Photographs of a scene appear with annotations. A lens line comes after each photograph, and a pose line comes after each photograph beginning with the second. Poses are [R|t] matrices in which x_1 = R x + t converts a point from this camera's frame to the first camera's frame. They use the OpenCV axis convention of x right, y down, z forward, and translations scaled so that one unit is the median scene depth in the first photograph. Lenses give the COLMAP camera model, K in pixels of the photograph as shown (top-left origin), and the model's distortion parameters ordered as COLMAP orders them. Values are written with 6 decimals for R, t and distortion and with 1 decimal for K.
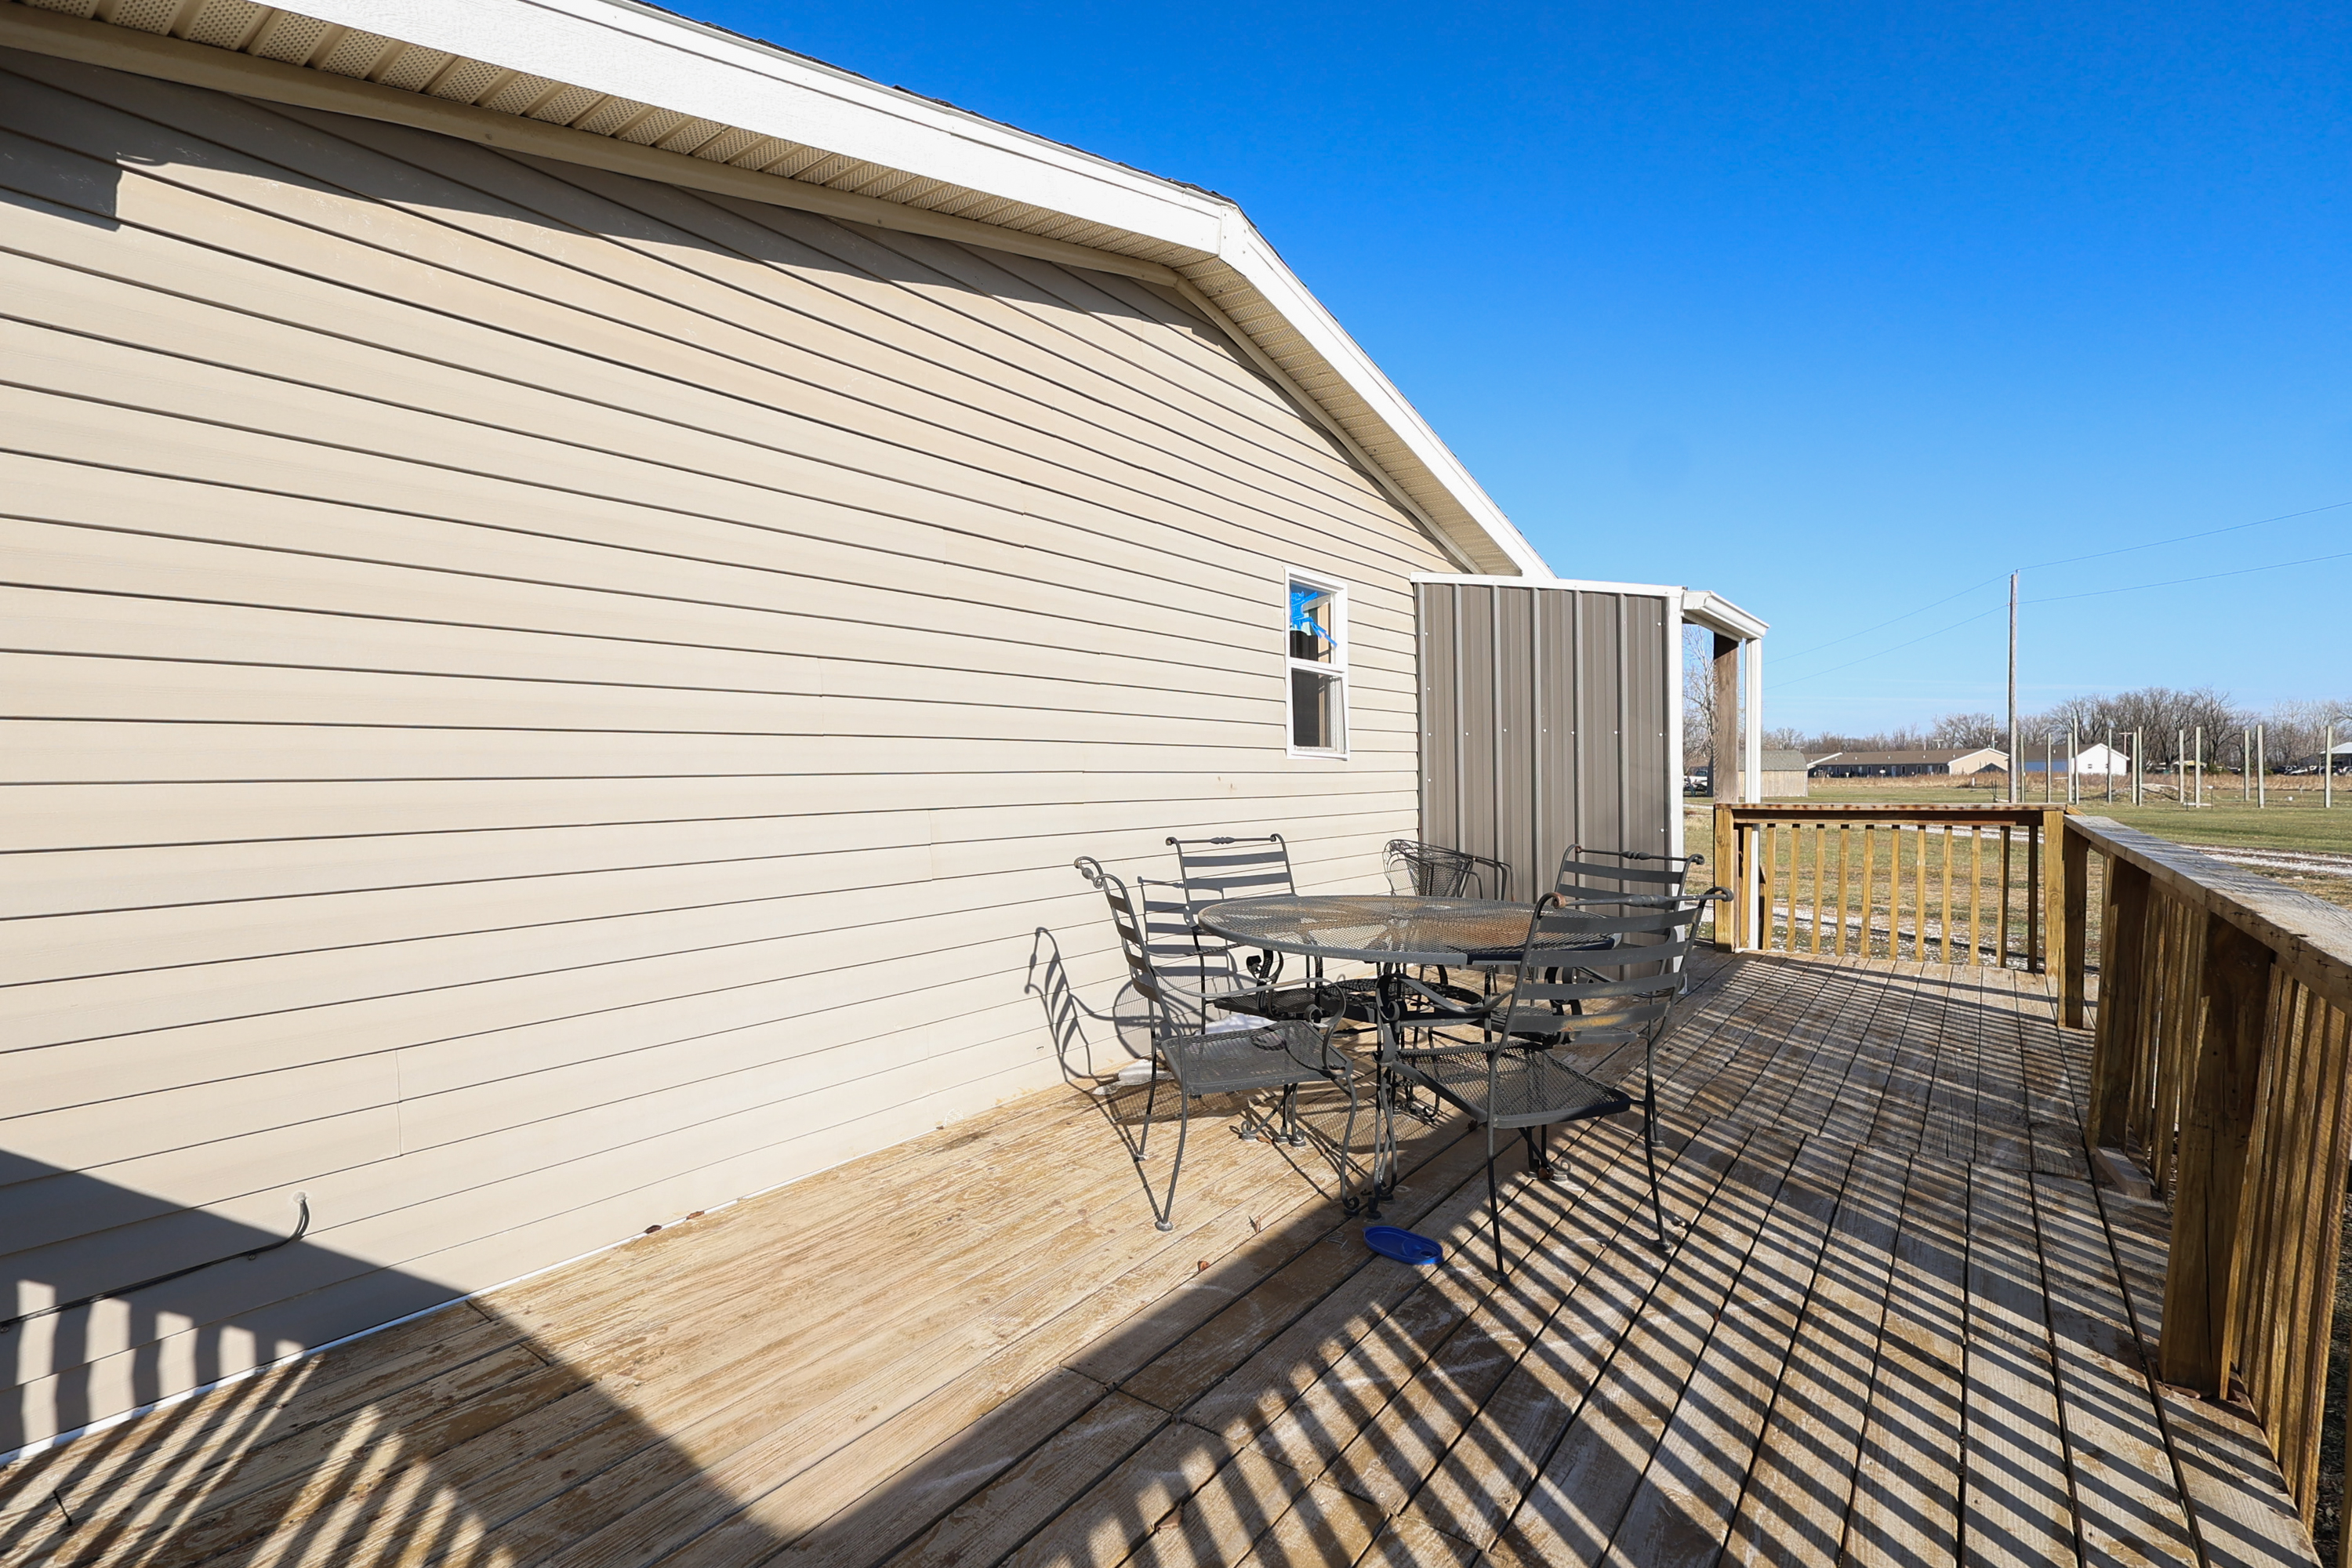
lens RADIAL K [[1078.0, 0, 1177.3], [0, 1078.0, 773.4], [0, 0, 1]] dist [0.010887, -0.000453]
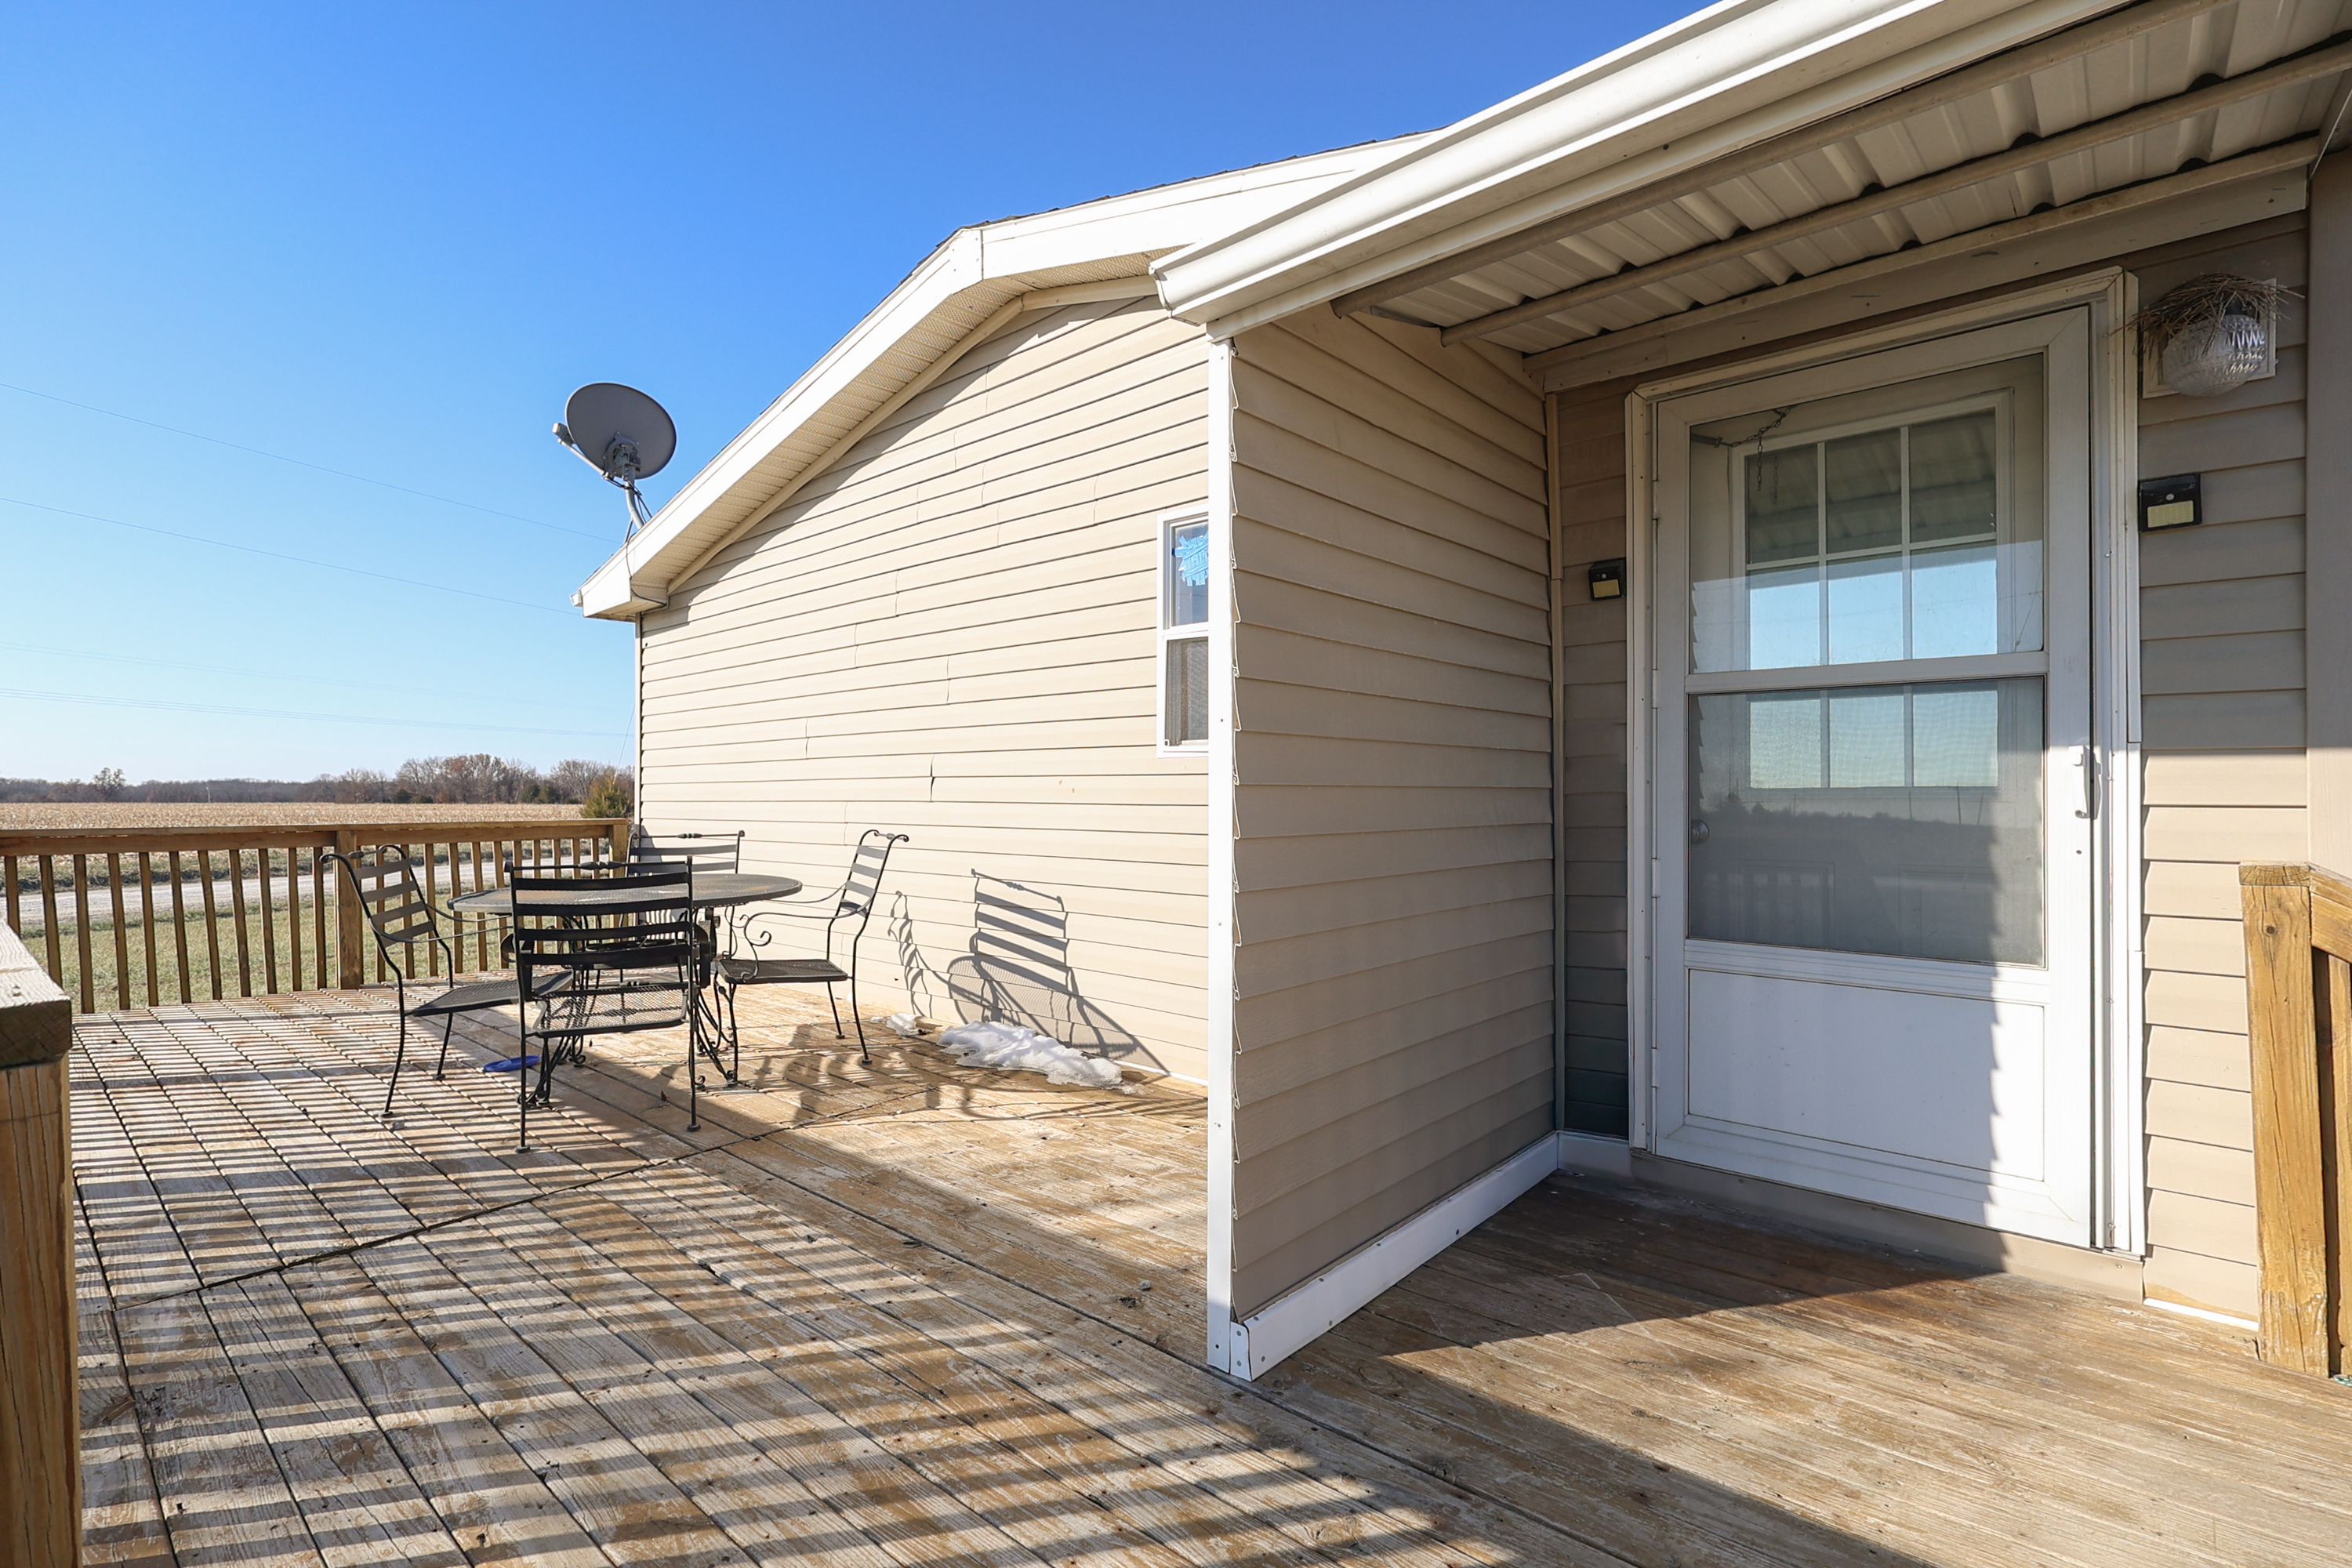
lens RADIAL K [[1078.0, 0, 1177.3], [0, 1078.0, 773.4], [0, 0, 1]] dist [0.010887, -0.000453]
pose [[-0.091113, -0.012345, -0.995764, 1.161948], [0.003946, 0.999911, -0.012757, 0.011490], [0.995833, -0.005092, -0.091056, 1.421210]]
